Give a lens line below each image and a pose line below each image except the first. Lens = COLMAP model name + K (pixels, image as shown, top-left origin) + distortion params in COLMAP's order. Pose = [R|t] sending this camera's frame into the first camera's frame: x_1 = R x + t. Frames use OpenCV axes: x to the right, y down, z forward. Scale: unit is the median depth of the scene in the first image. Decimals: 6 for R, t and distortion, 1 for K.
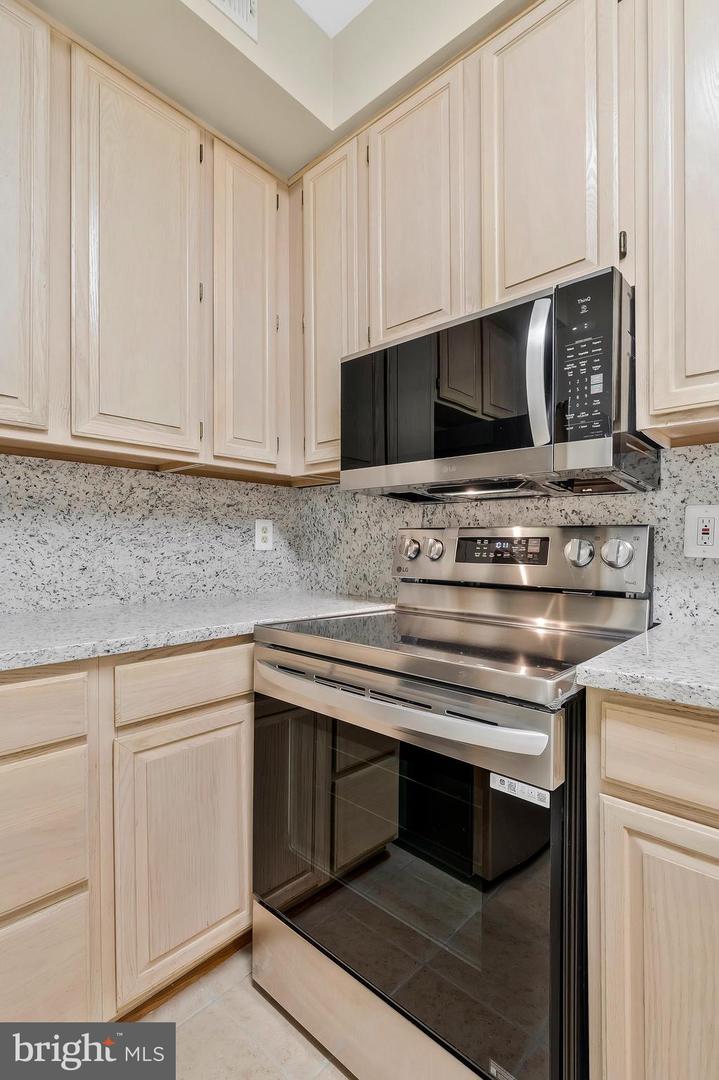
lens RADIAL K [[500.1, 0, 353.2], [0, 500.1, 548.3], [0, 0, 1]] dist [-0.000394, -0.000579]
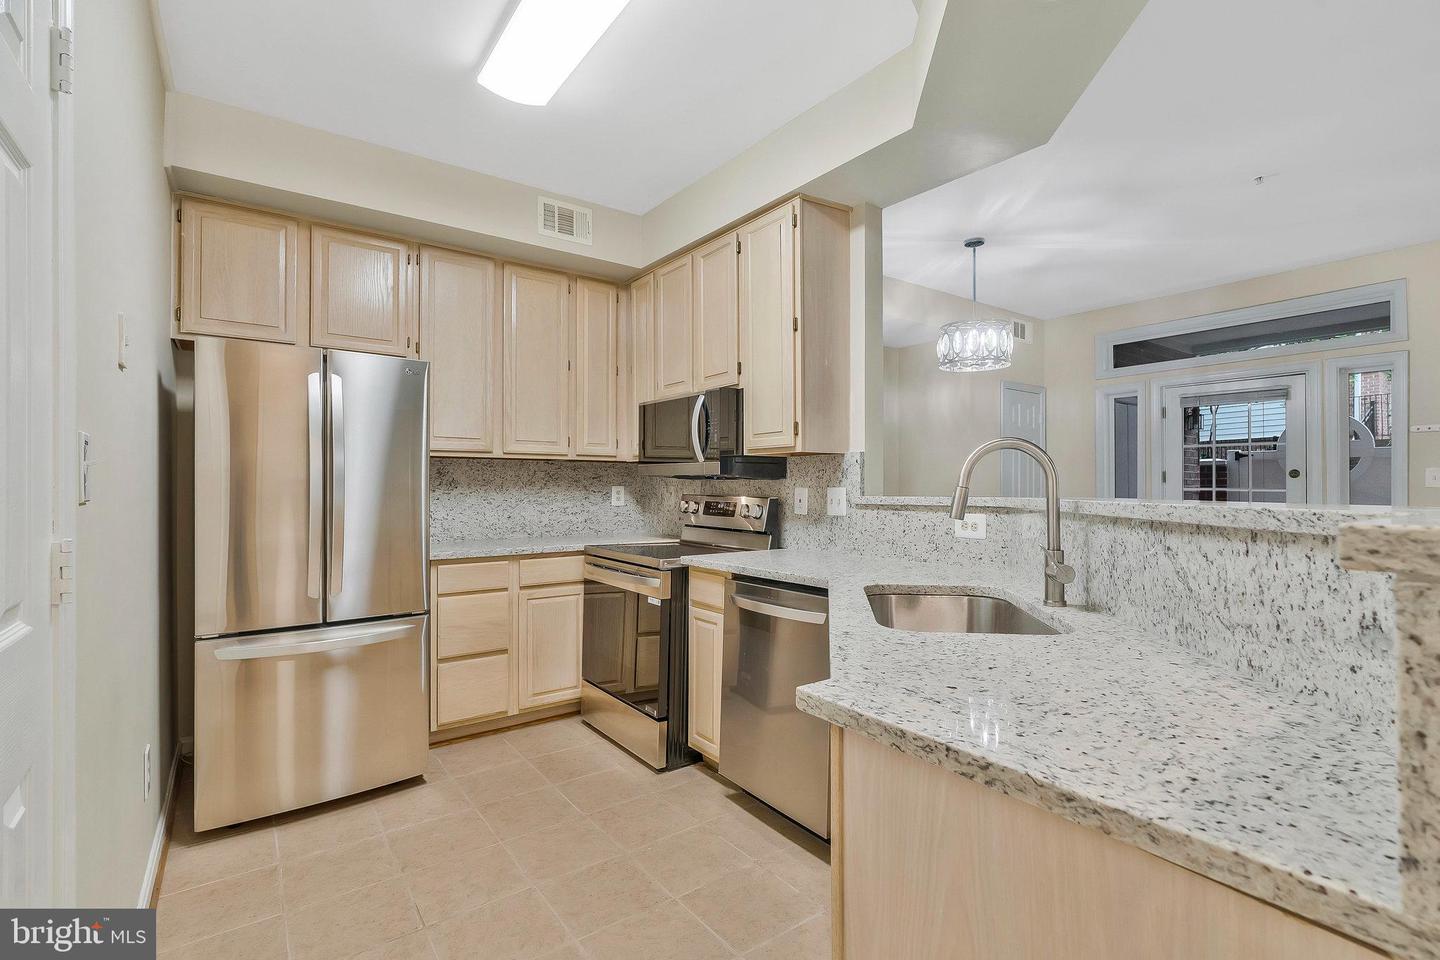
lens RADIAL K [[666.8, 0, 726.3], [0, 666.8, 477.7], [0, 0, 1]] dist [-0.000394, -0.000579]
pose [[0.981678, -0.004193, -0.190503, 0.882229], [0.000592, 0.999820, -0.018953, -0.071729], [0.190548, 0.018493, 0.981504, -1.554236]]
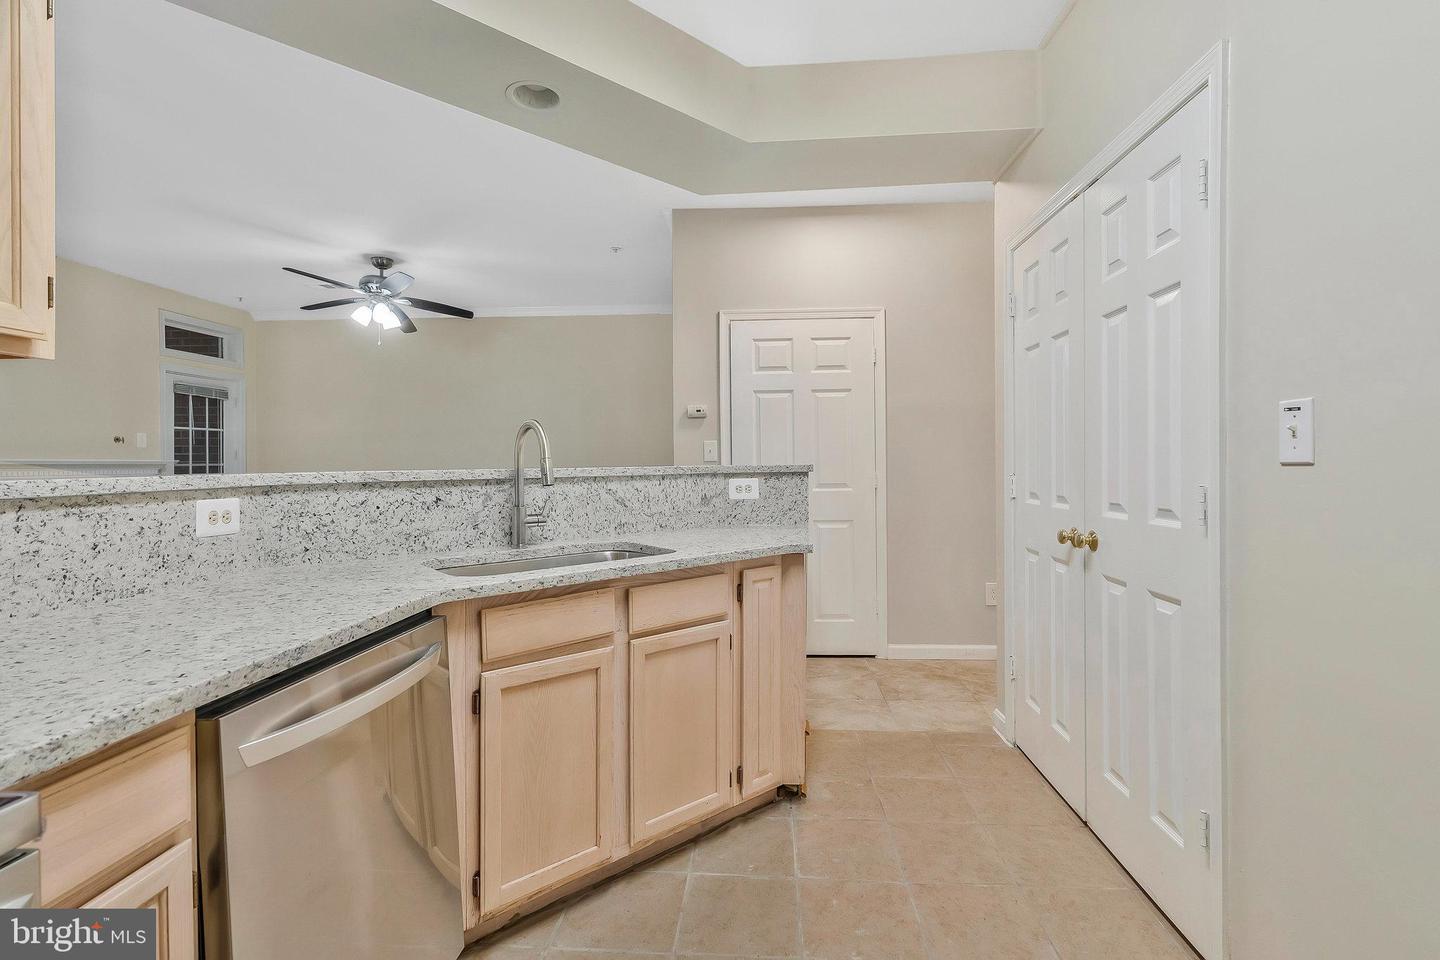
lens RADIAL K [[666.8, 0, 721.4], [0, 666.8, 470.5], [0, 0, 1]] dist [-0.000394, -0.000579]
pose [[-0.615702, -0.004669, 0.787965, -0.411222], [0.011231, 0.999829, 0.014701, -0.068221], [-0.787899, 0.017901, -0.615544, 0.471447]]
